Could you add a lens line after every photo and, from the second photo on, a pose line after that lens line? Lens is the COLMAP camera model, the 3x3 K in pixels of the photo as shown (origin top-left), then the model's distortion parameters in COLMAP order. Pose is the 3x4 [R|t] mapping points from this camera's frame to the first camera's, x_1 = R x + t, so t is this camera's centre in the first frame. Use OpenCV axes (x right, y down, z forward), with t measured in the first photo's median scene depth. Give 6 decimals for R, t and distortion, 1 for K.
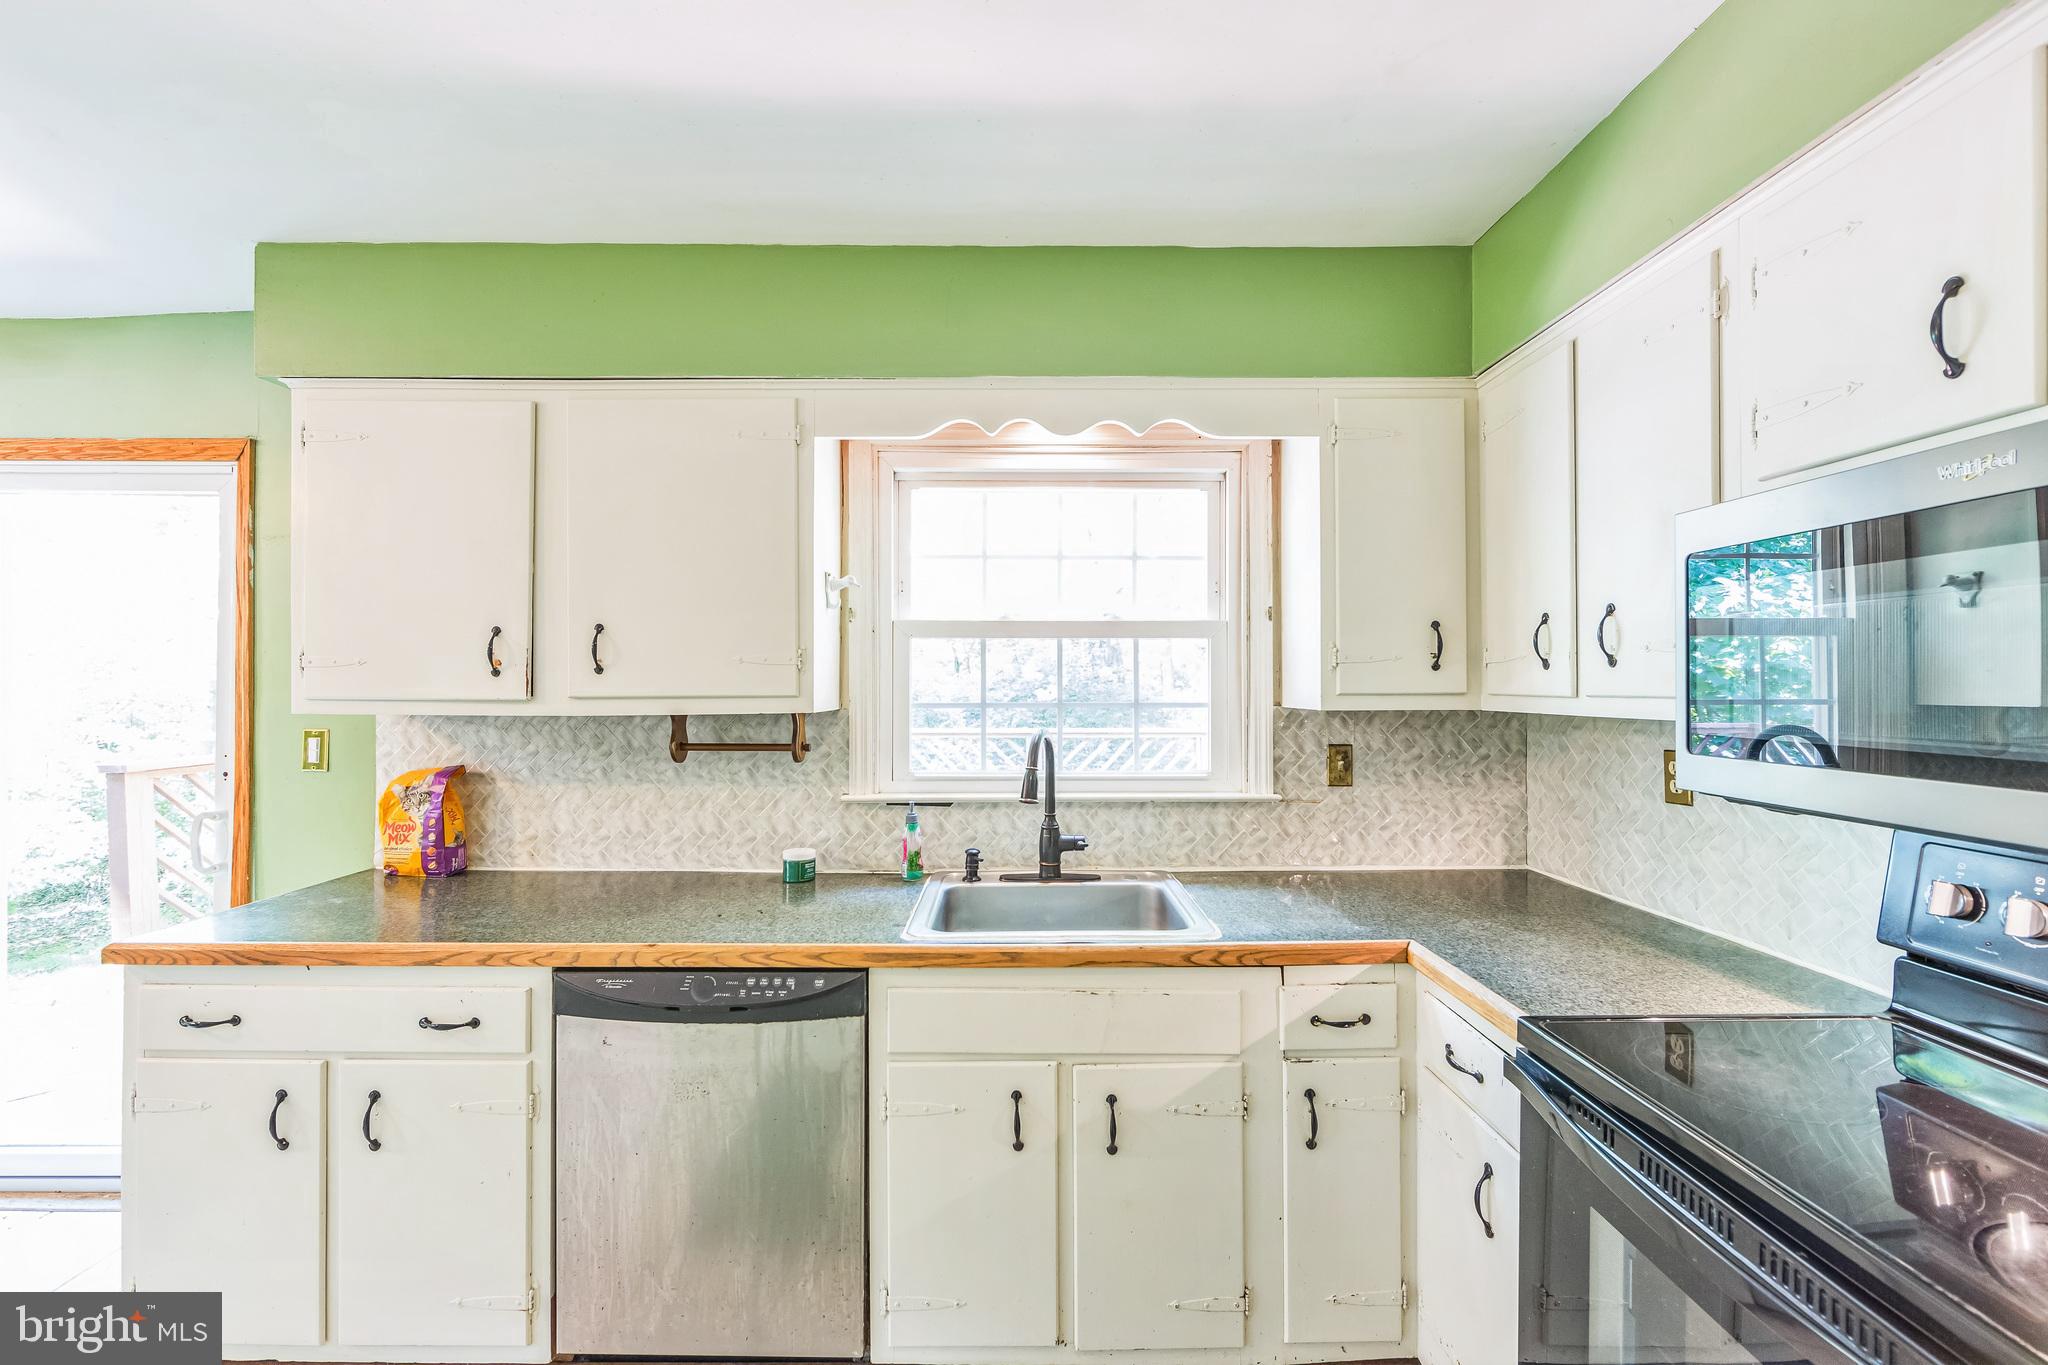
lens RADIAL K [[807.9, 0, 1034.1], [0, 807.9, 685.3], [0, 0, 1]] dist [-0.001987, -0.000376]
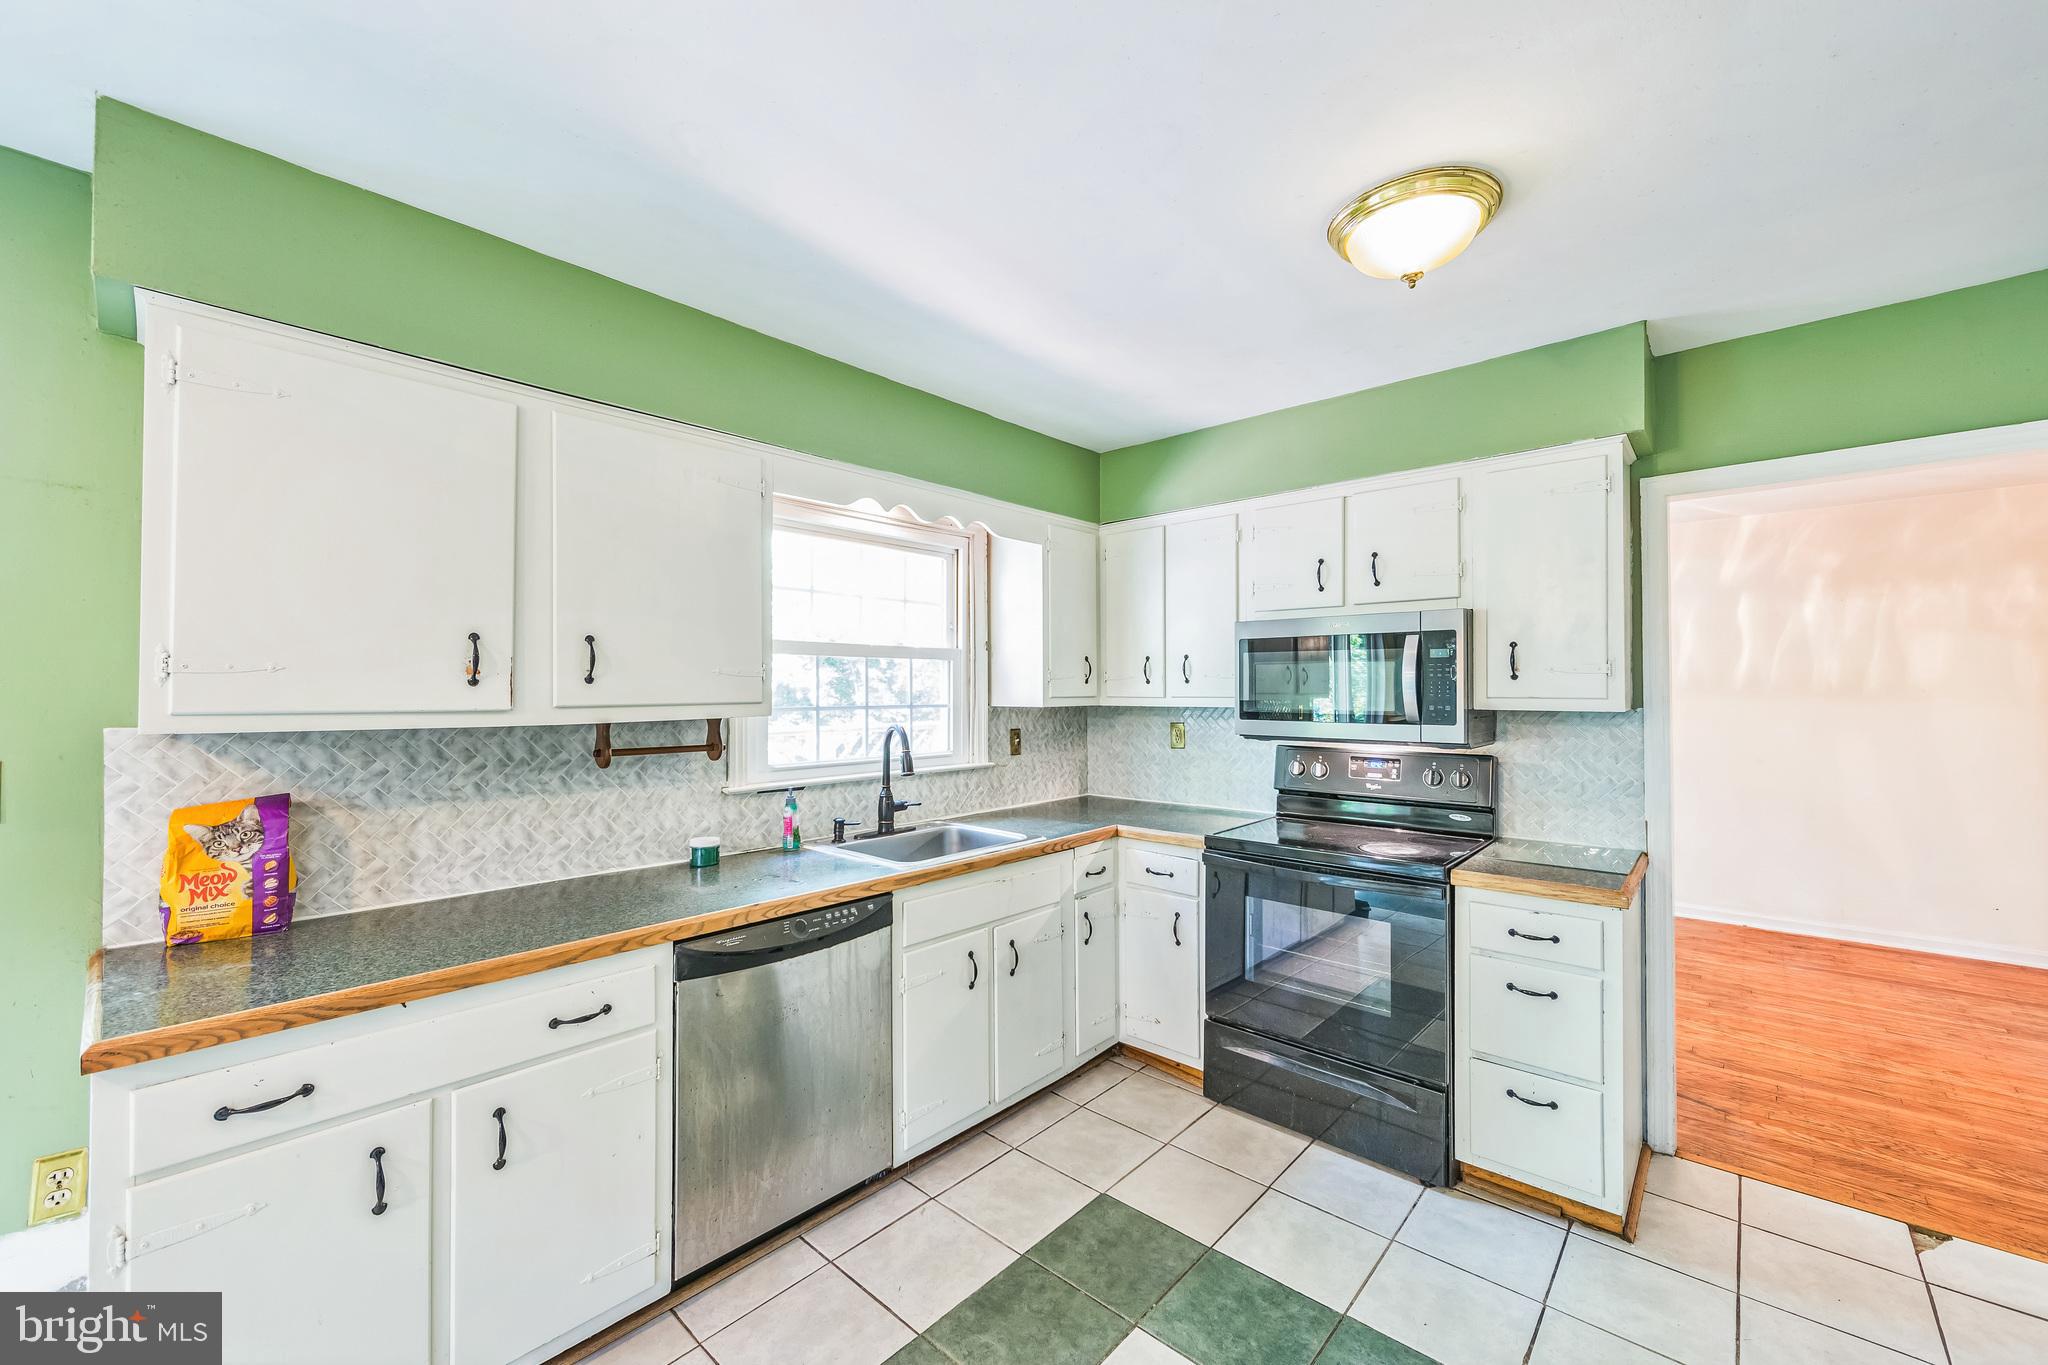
lens RADIAL K [[807.9, 0, 1034.1], [0, 807.9, 685.3], [0, 0, 1]] dist [-0.001987, -0.000376]
pose [[0.669364, 0.002943, 0.742929, -0.830355], [0.002567, 0.999977, -0.006274, -0.003191], [-0.742930, 0.006107, 0.669341, -0.108250]]
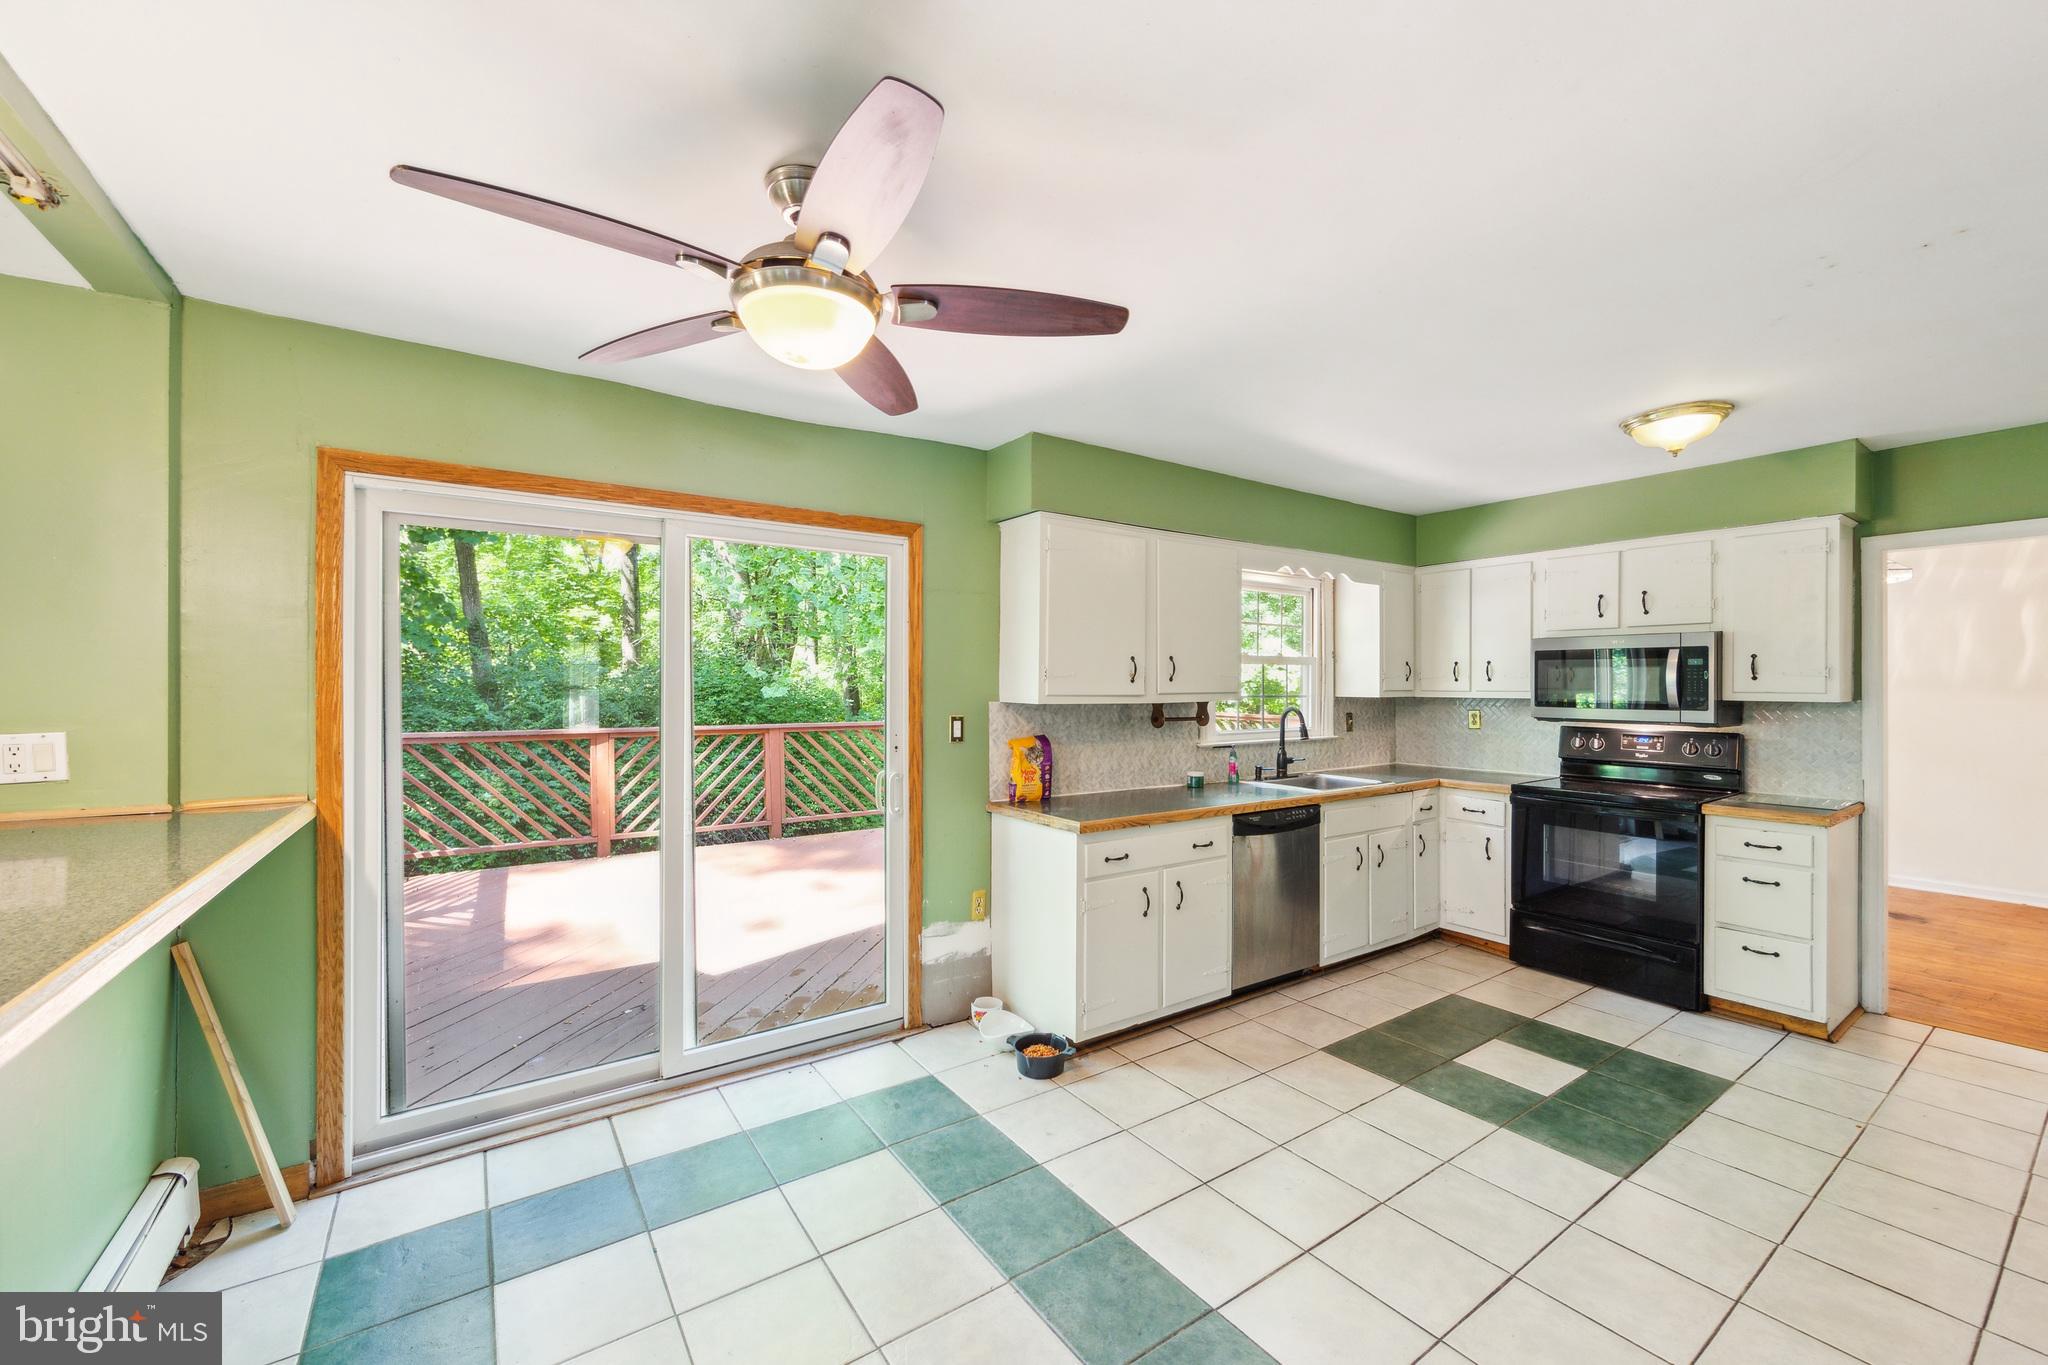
lens RADIAL K [[807.9, 0, 1034.1], [0, 807.9, 685.3], [0, 0, 1]] dist [-0.001987, -0.000376]
pose [[0.822166, 0.000713, 0.569248, -1.726863], [-0.001373, 0.999999, 0.000730, -0.005243], [-0.569247, -0.001382, 0.822166, -0.379188]]
